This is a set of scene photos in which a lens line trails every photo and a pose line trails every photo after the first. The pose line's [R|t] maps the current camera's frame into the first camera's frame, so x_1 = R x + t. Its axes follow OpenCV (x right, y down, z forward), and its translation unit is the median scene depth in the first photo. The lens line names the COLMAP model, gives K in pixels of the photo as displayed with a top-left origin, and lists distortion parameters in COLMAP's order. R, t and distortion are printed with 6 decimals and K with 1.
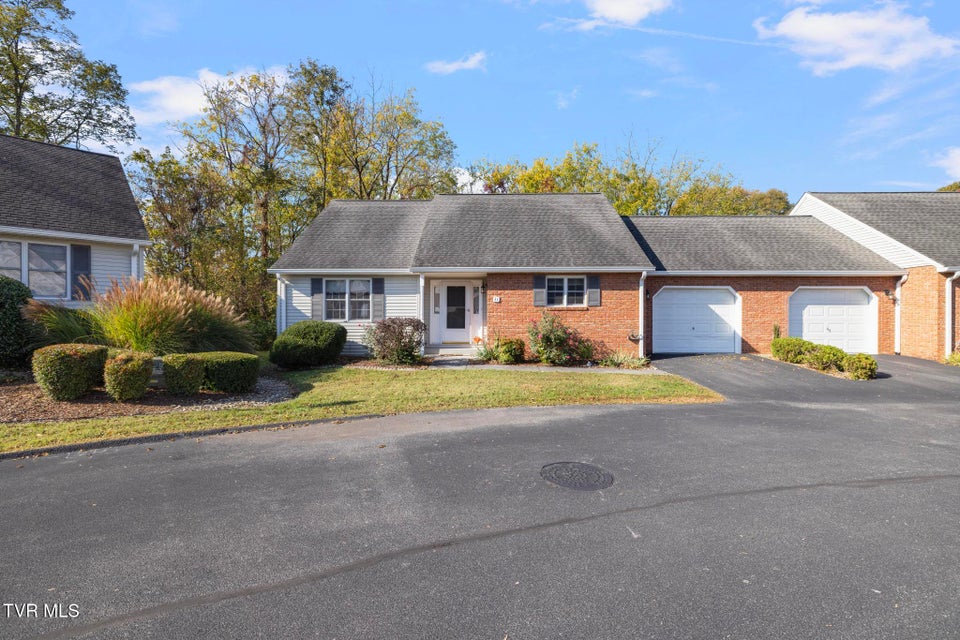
lens RADIAL K [[441.1, 0, 480.9], [0, 441.1, 321.8], [0, 0, 1]] dist [-0.000082, -0.000001]
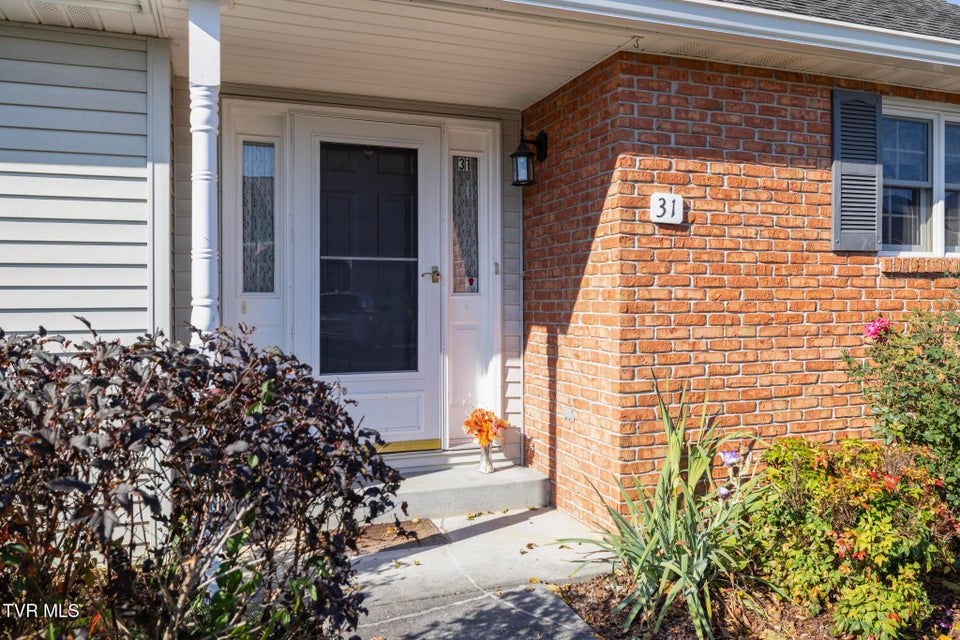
lens RADIAL K [[732.6, 0, 479.2], [0, 732.6, 315.3], [0, 0, 1]] dist [-0.000299, 0.000013]
pose [[0.936082, -0.014730, 0.351472, -0.131954], [0.008632, 0.999784, 0.018912, -0.015754], [-0.351675, -0.014669, 0.936007, 0.752665]]
